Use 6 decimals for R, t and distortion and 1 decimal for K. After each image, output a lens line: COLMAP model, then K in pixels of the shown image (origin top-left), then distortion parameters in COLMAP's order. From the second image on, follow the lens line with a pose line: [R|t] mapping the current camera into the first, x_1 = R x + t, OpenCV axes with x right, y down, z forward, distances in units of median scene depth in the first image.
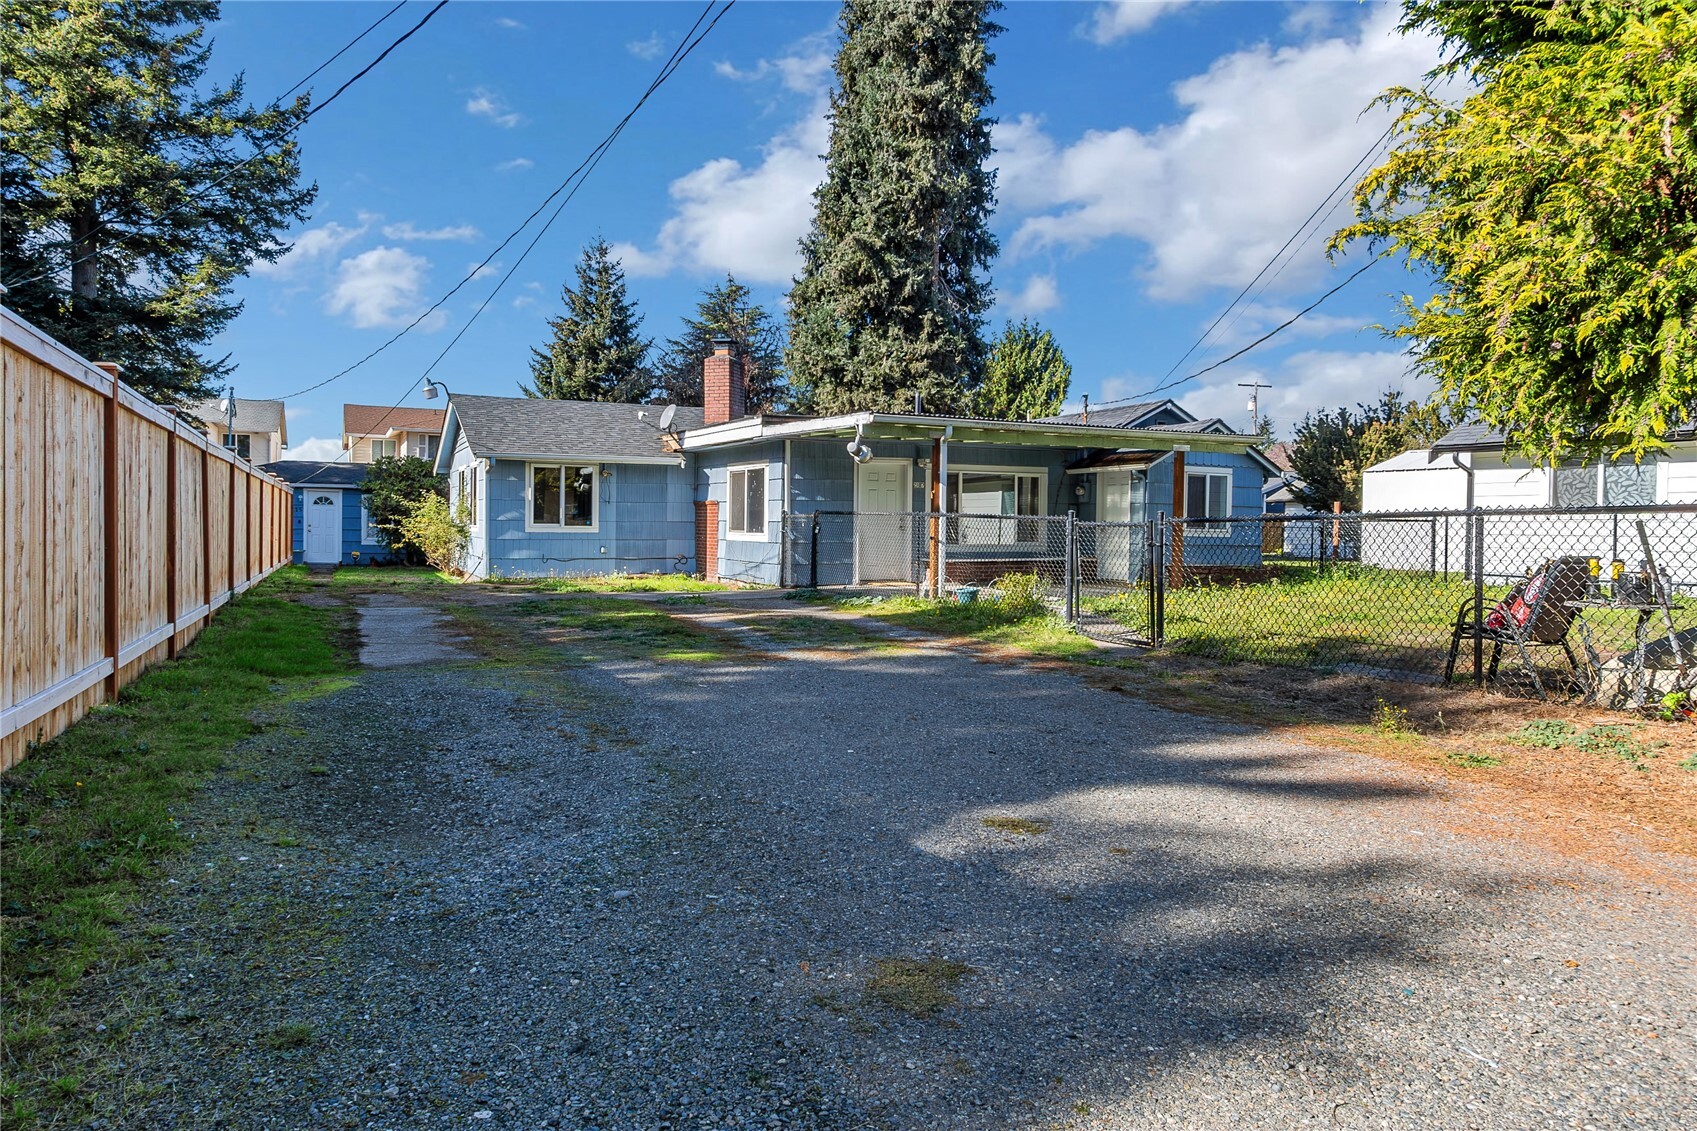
lens RADIAL K [[1051.1, 0, 853.1], [0, 1051.1, 535.0], [0, 0, 1]] dist [0.007341, 0.000317]
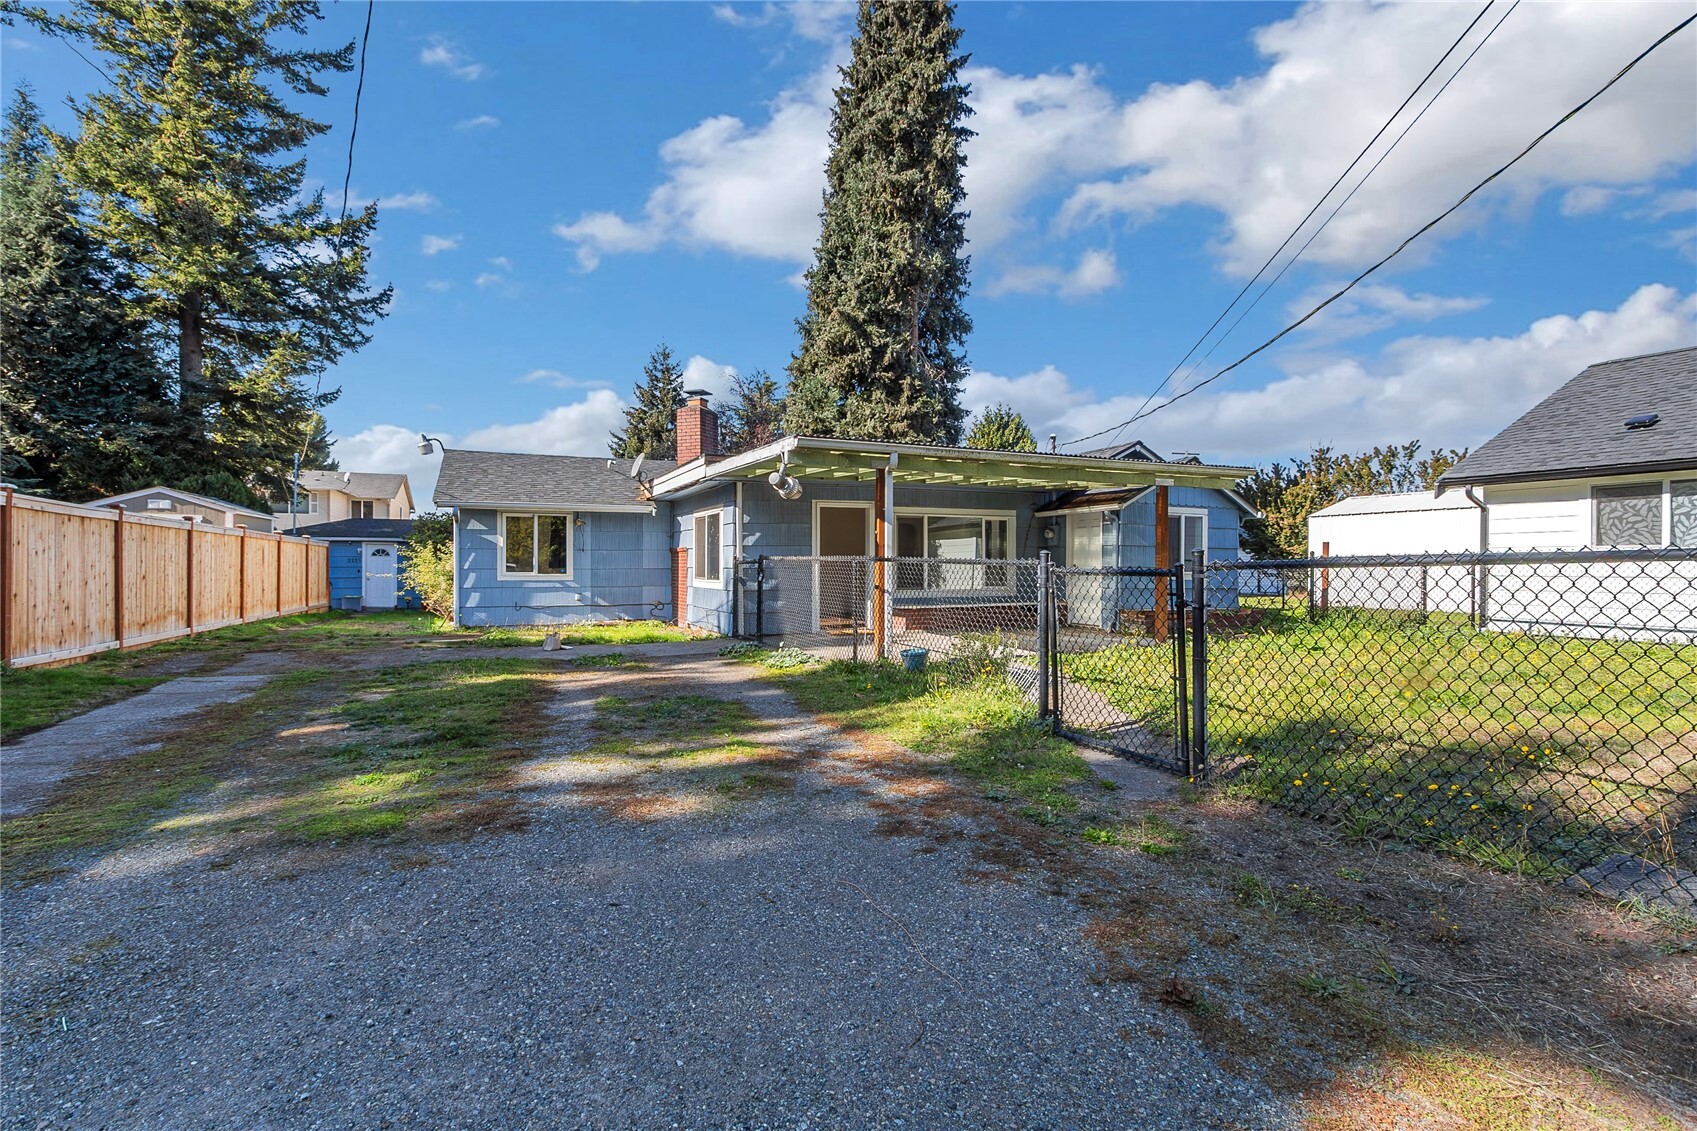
lens RADIAL K [[782.4, 0, 841.8], [0, 782.4, 561.4], [0, 0, 1]] dist [0.001339, 0.000222]
pose [[0.999112, -0.008944, -0.041181, 0.035175], [0.008199, 0.999800, -0.018236, -0.003010], [0.041336, 0.017882, 0.998985, 0.176398]]
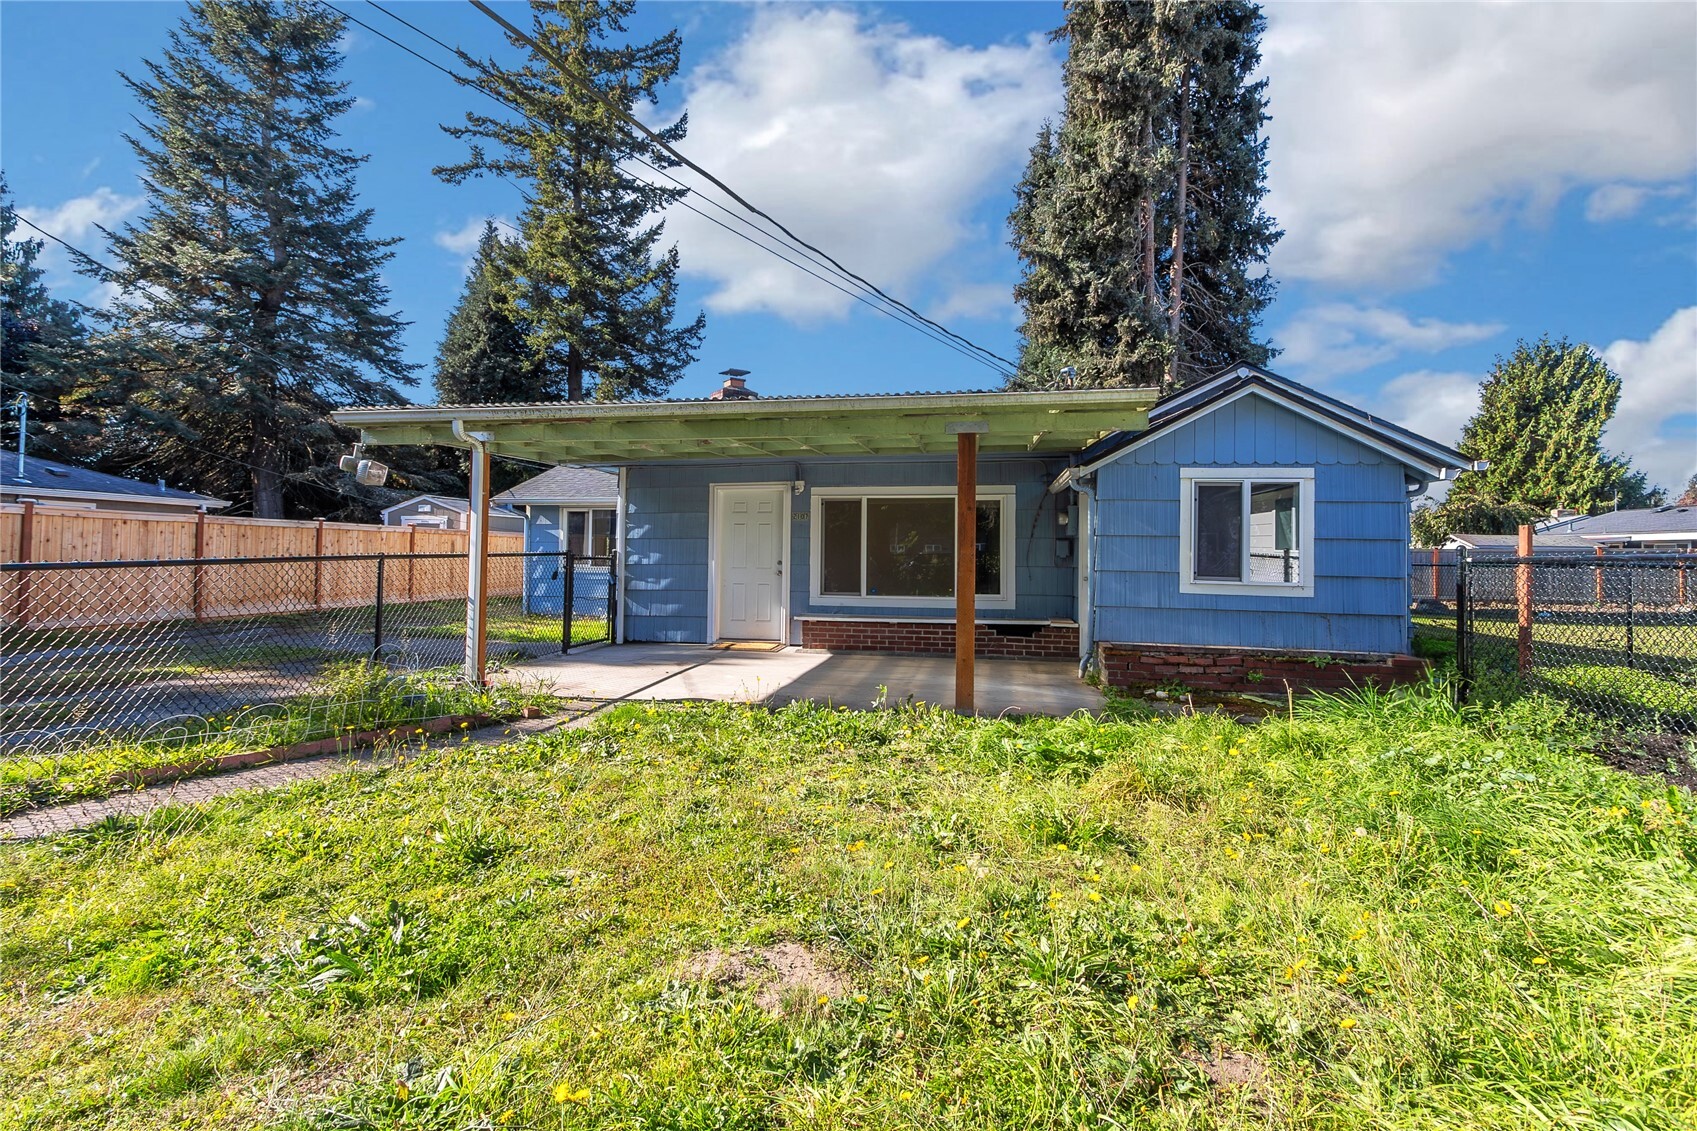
lens RADIAL K [[787.2, 0, 823.8], [0, 787.2, 533.7], [0, 0, 1]] dist [0.003634, -0.000234]
pose [[0.797830, -0.018143, -0.602609, 0.263992], [-0.008971, 0.999079, -0.041957, -0.007101], [0.602816, 0.038881, 0.796932, 0.351568]]
